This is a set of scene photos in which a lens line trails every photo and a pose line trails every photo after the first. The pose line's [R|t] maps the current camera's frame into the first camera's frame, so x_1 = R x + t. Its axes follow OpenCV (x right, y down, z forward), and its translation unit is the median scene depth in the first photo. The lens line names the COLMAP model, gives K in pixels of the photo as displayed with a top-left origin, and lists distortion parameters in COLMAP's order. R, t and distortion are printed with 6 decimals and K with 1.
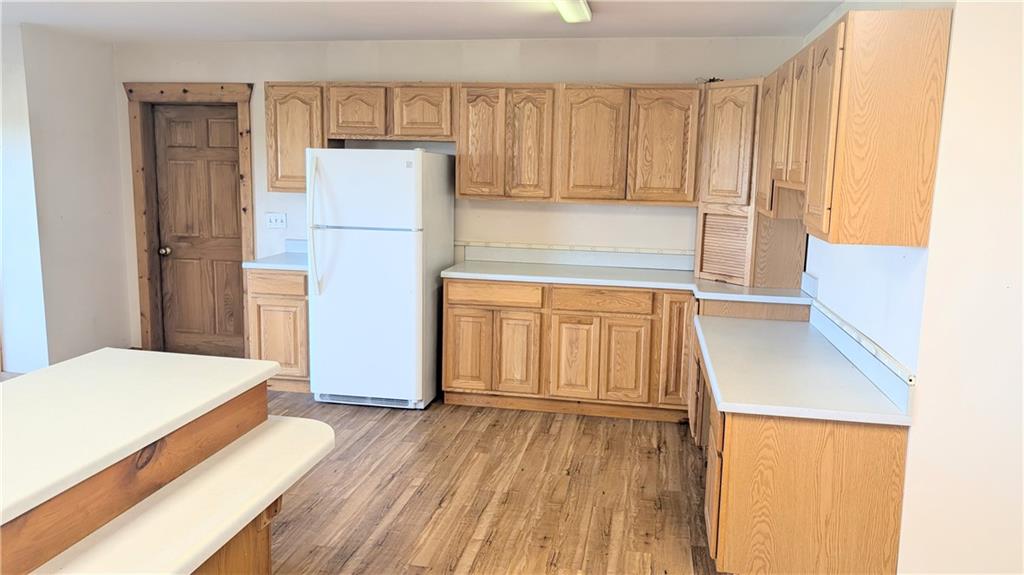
lens RADIAL K [[740.3, 0, 519.6], [0, 740.3, 277.5], [0, 0, 1]] dist [0.036522, -0.038736]
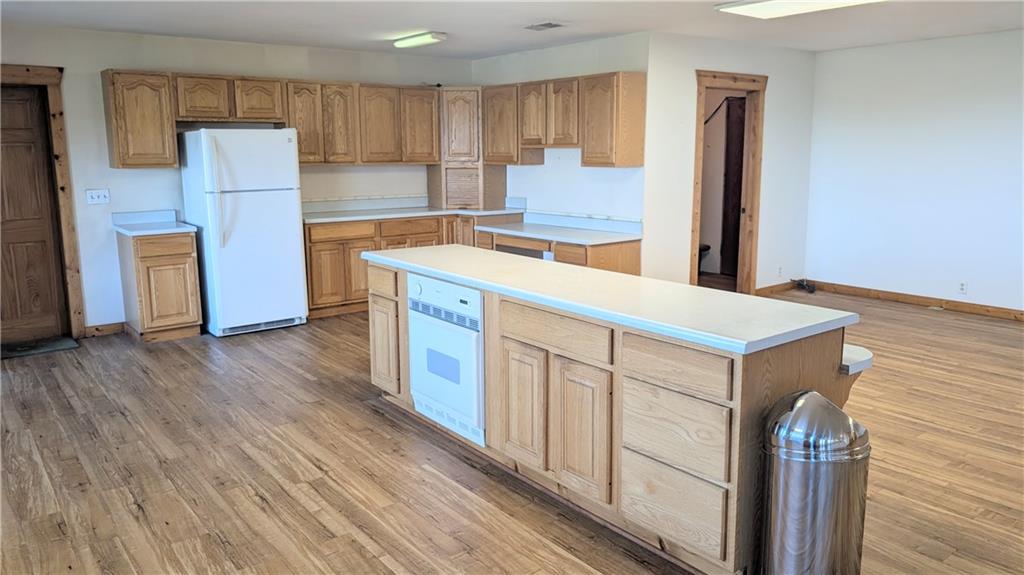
lens RADIAL K [[740.3, 0, 520.2], [0, 740.3, 272.1], [0, 0, 1]] dist [0.036522, -0.038736]
pose [[0.669188, -0.148440, 0.728116, -0.821743], [0.132668, 0.987968, 0.079485, 0.030263], [-0.731154, 0.043407, 0.680830, -0.201014]]
